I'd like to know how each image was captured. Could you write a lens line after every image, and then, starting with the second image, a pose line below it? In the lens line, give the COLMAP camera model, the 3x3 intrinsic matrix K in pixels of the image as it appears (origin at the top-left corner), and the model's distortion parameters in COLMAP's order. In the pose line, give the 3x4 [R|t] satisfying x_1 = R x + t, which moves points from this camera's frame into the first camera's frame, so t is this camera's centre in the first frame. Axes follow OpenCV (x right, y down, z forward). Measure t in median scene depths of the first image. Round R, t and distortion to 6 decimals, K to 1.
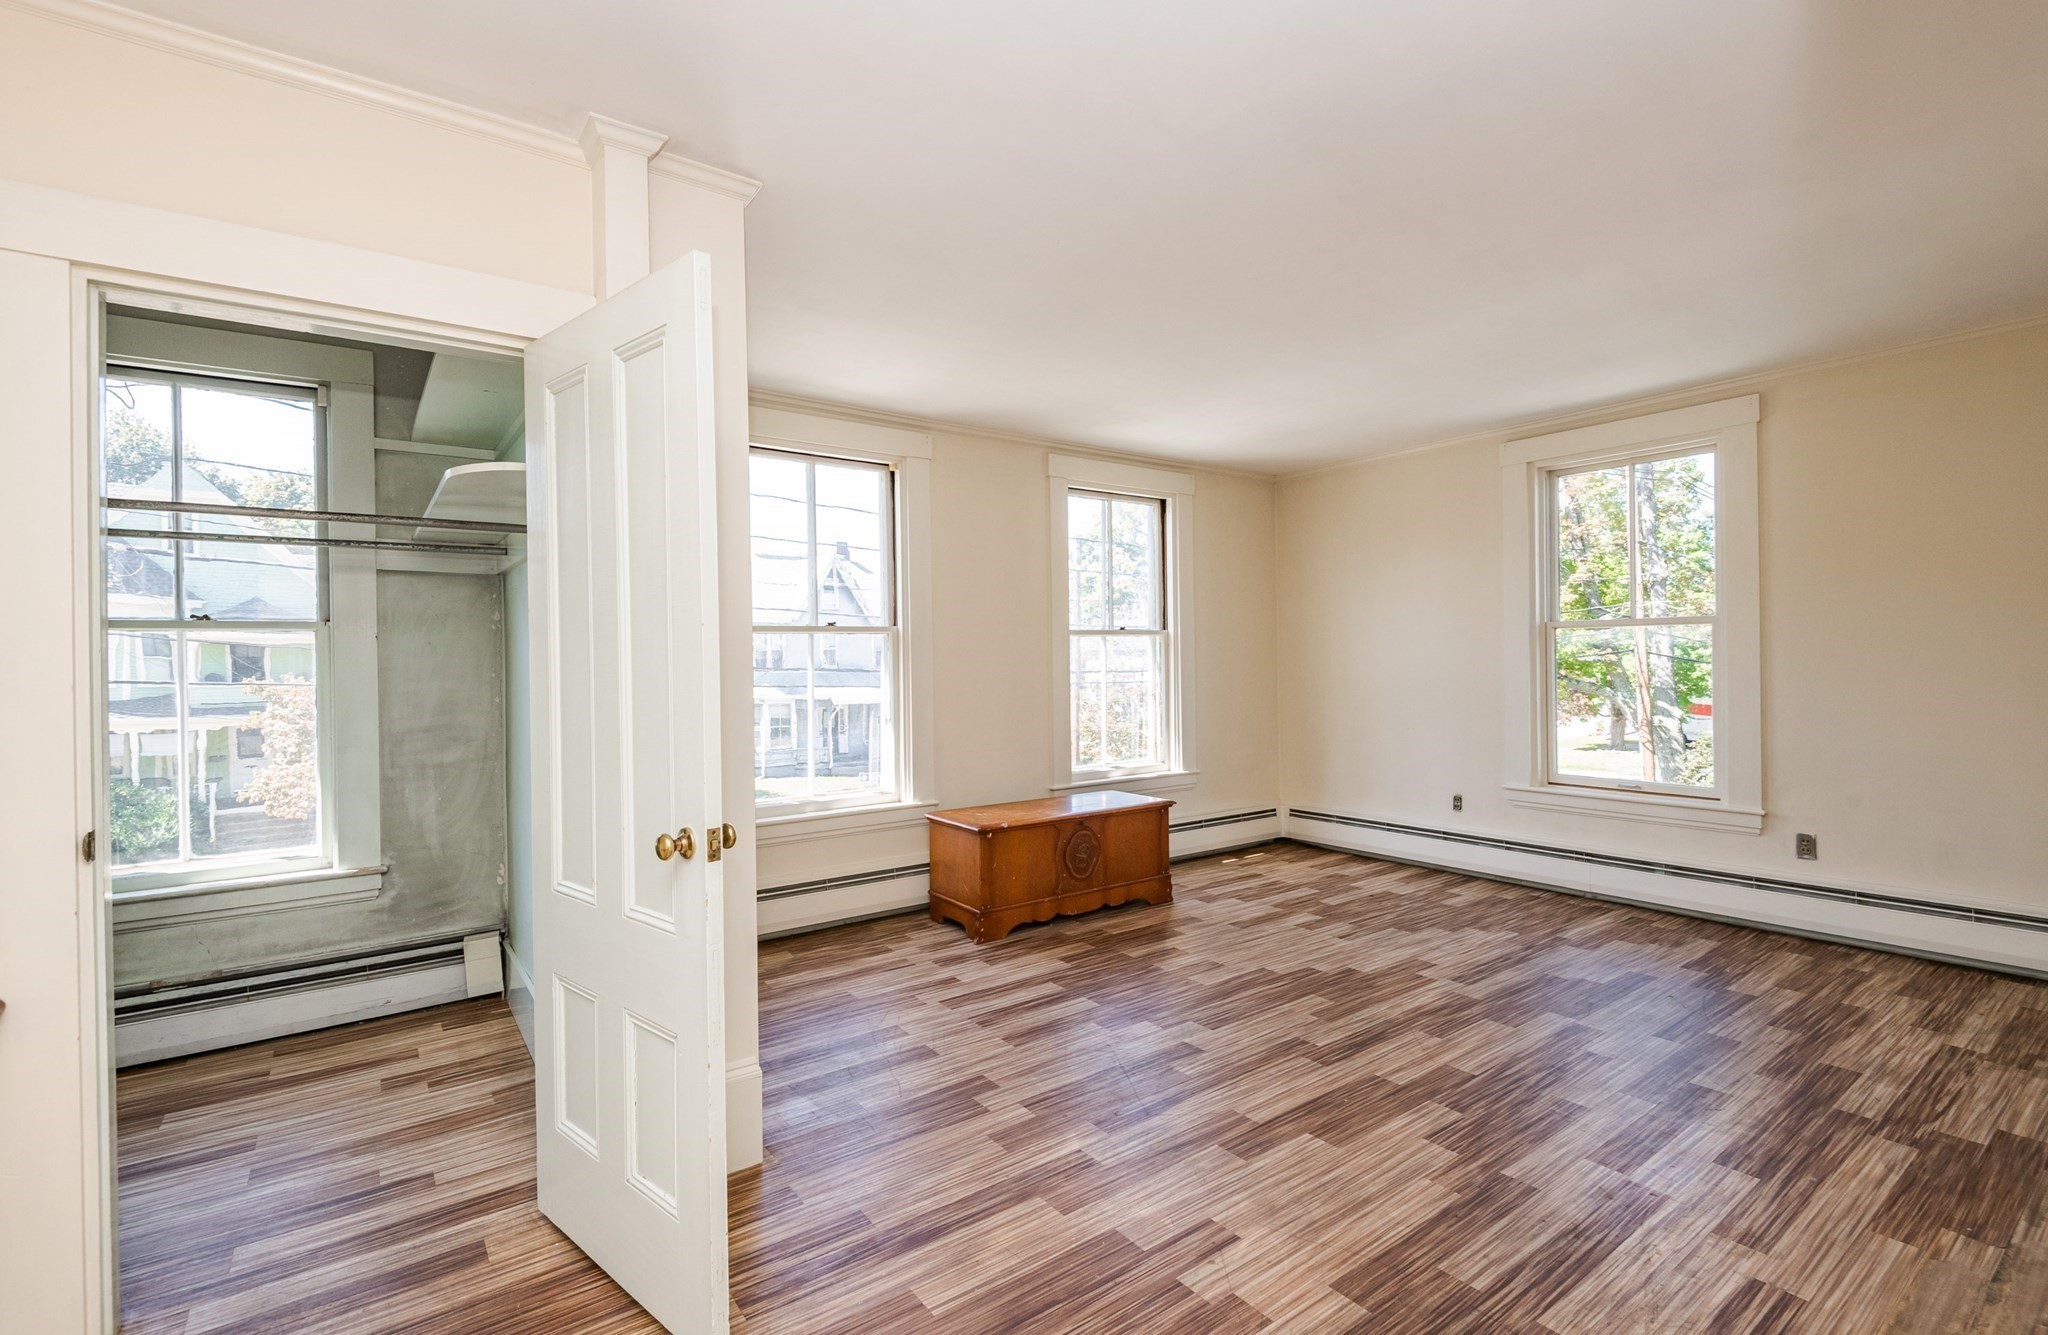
lens RADIAL K [[940.2, 0, 1016.9], [0, 940.2, 657.2], [0, 0, 1]] dist [0.035257, -0.020490]
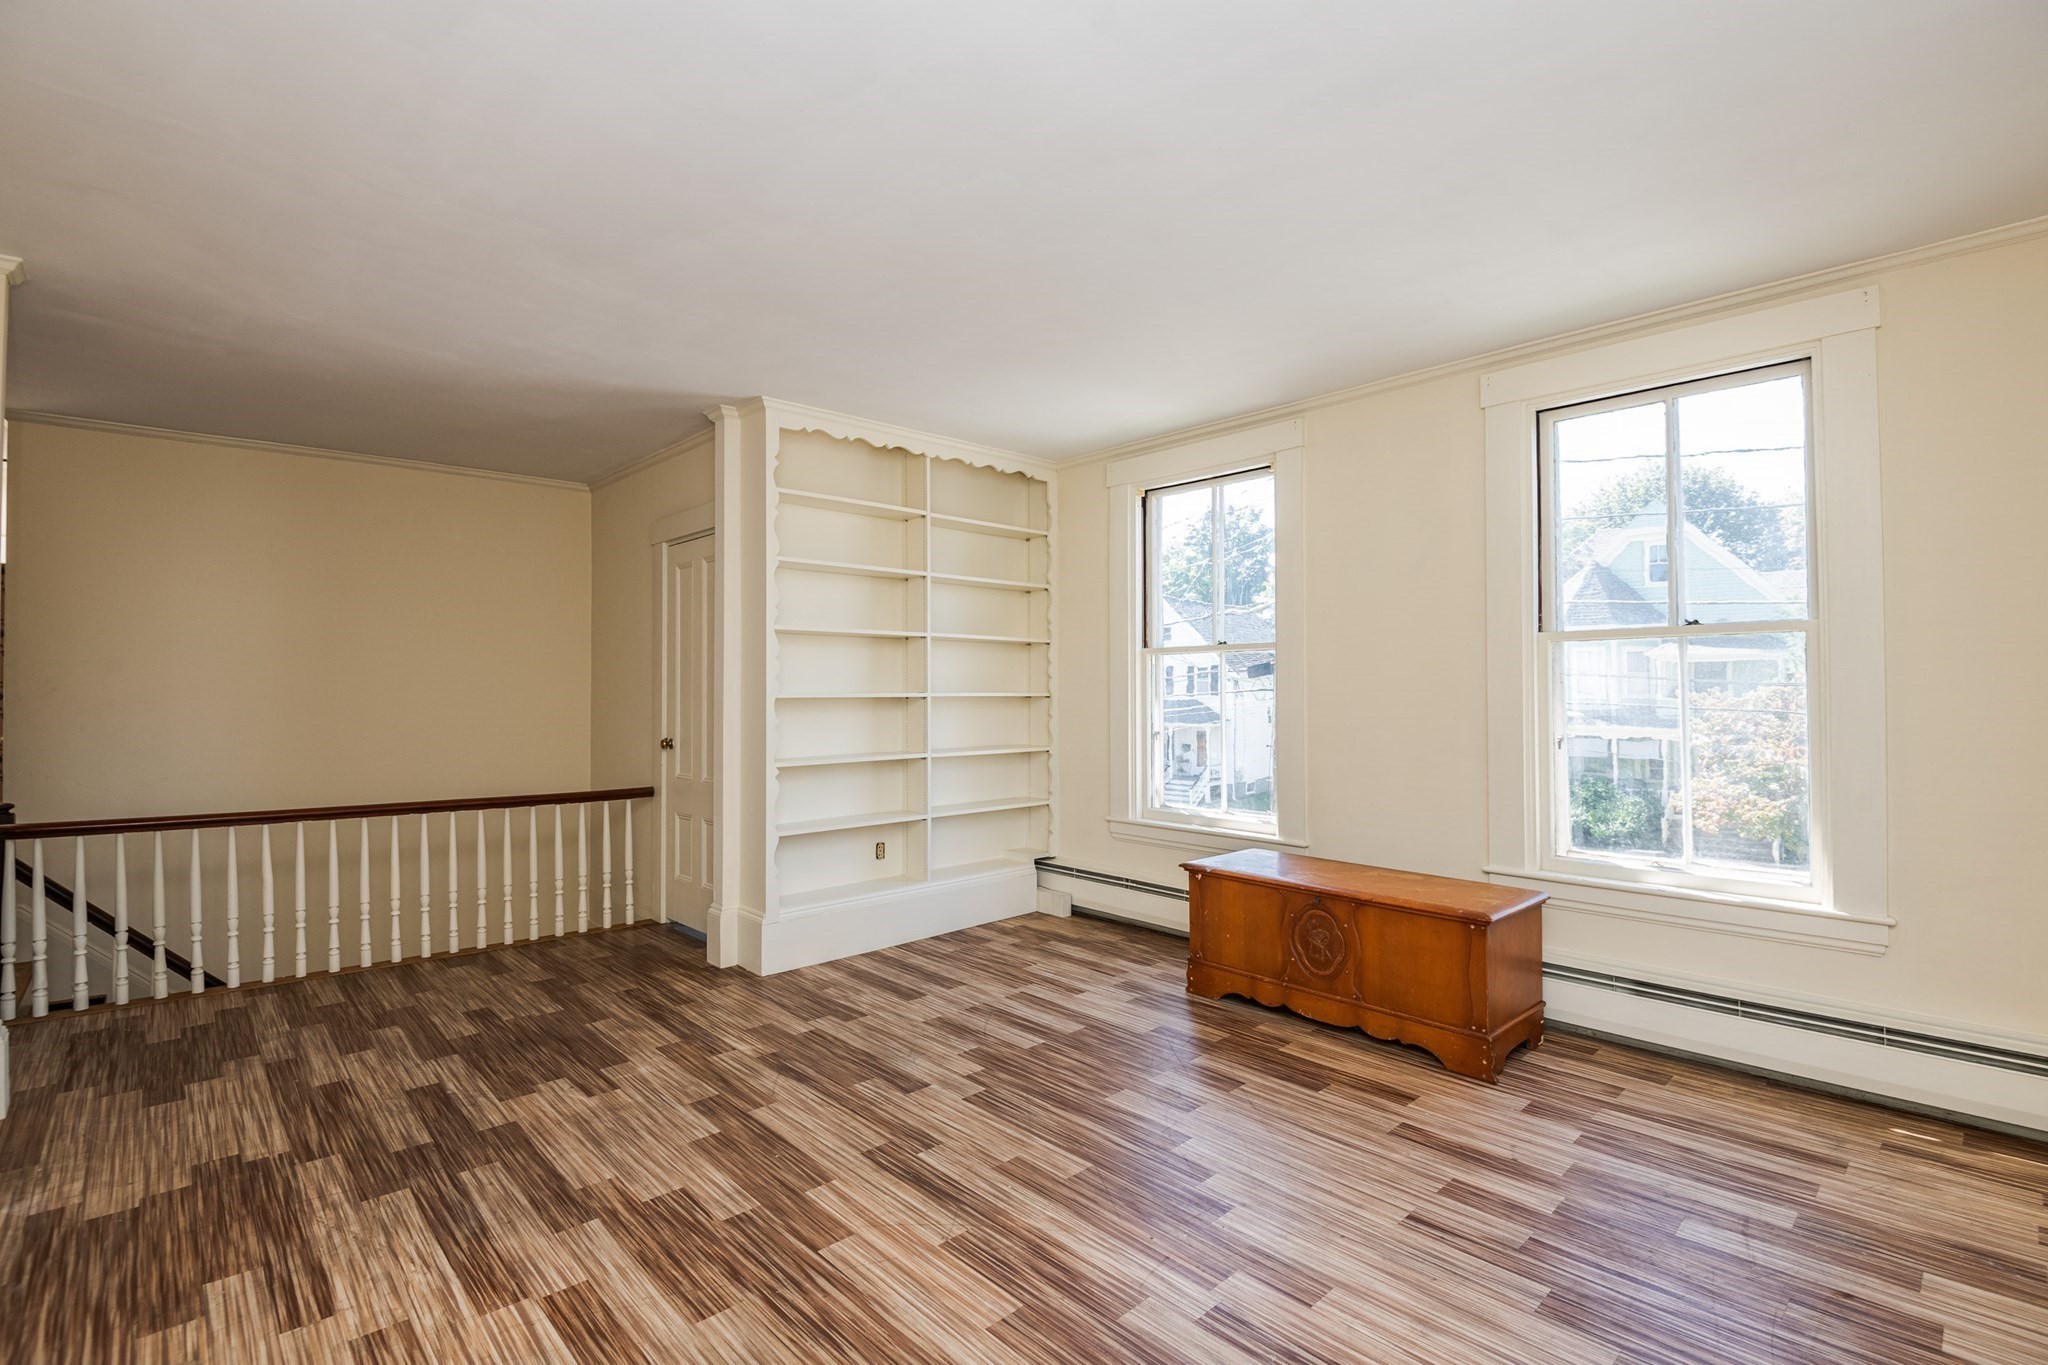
lens RADIAL K [[941.6, 0, 1026.3], [0, 941.6, 681.6], [0, 0, 1]] dist [0.012821, -0.018048]
pose [[0.108427, 0.003314, -0.994099, 1.173471], [0.004693, 0.999982, 0.003846, 0.003467], [0.994093, -0.005083, 0.108410, 1.046420]]
